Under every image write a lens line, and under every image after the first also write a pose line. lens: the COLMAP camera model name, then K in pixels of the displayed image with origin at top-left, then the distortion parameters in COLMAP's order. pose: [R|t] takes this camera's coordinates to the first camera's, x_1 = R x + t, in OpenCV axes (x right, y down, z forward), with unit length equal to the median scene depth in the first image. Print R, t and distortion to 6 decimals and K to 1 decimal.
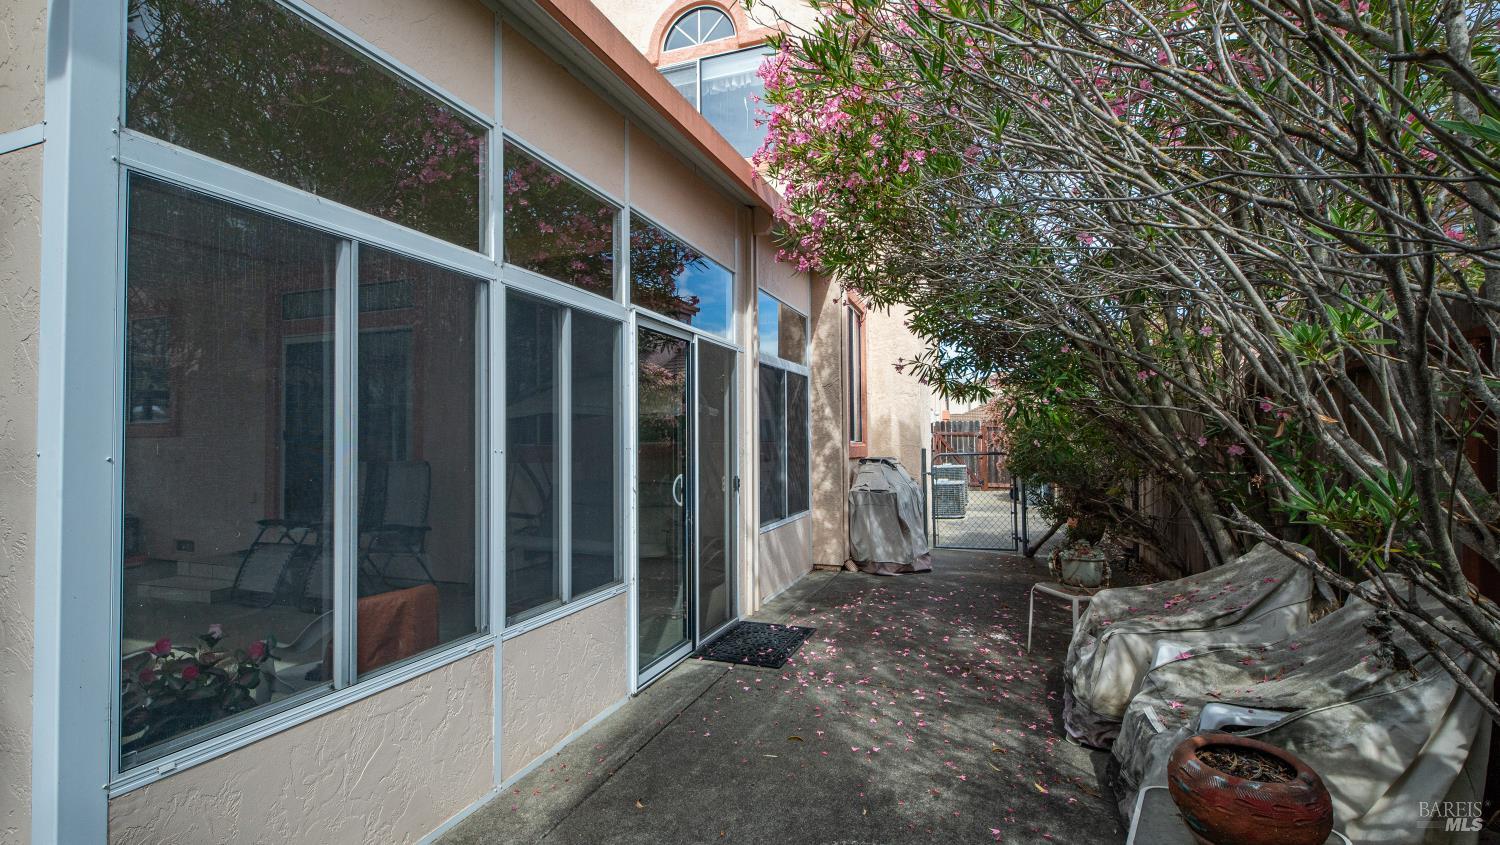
lens RADIAL K [[685.6, 0, 718.1], [0, 685.6, 425.9], [0, 0, 1]] dist [0.030018, -0.008575]
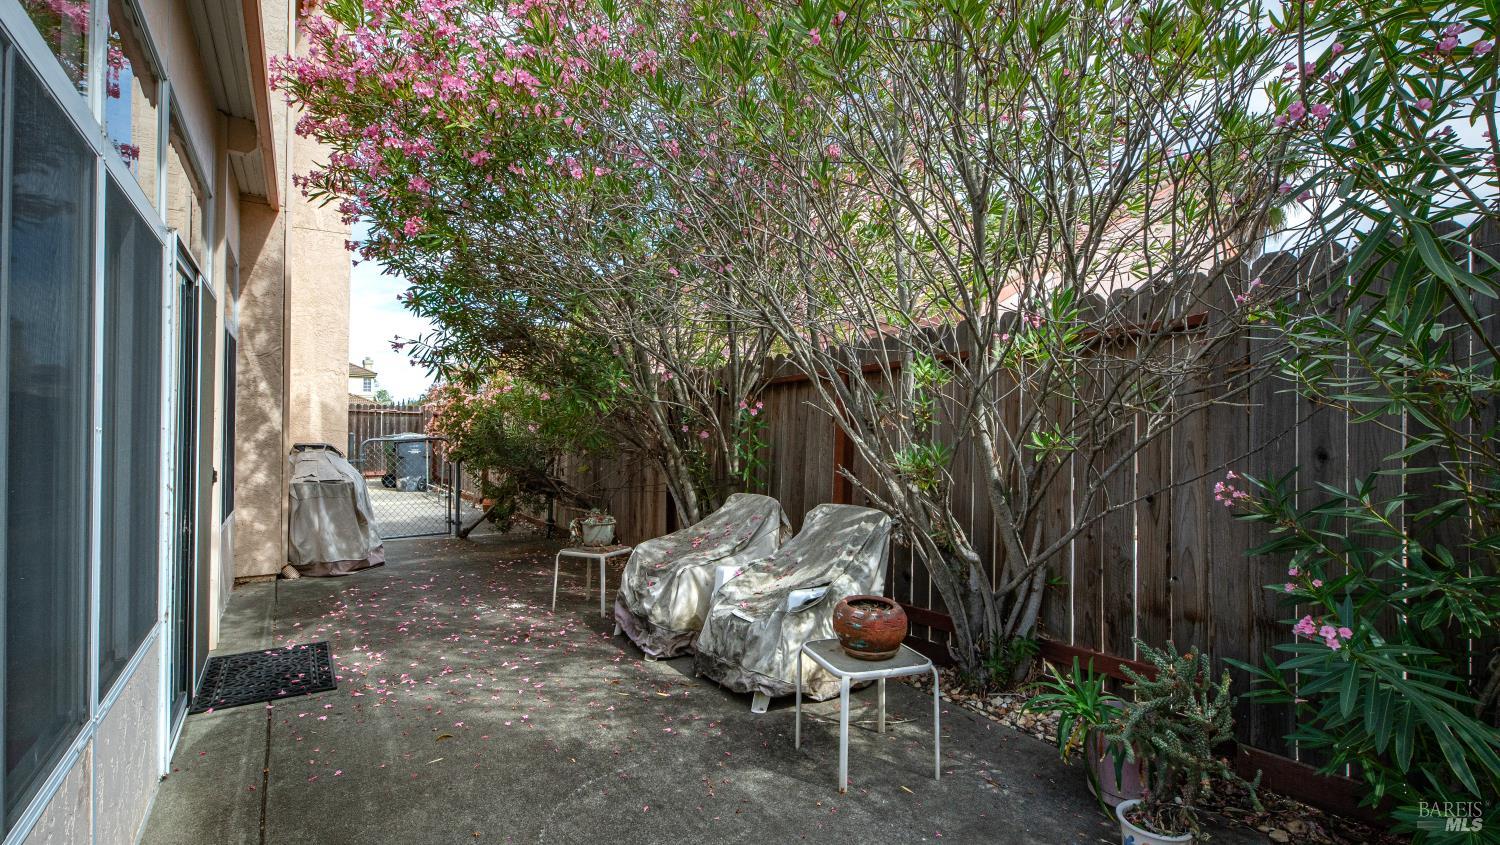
lens RADIAL K [[691.6, 0, 750.0], [0, 691.6, 422.5], [0, 0, 1]] dist [0.037715, -0.010014]
pose [[0.570524, 0.021722, 0.820994, -0.329781], [-0.032846, 0.999454, -0.003618, 0.009191], [-0.820624, -0.024902, 0.570926, 0.087911]]
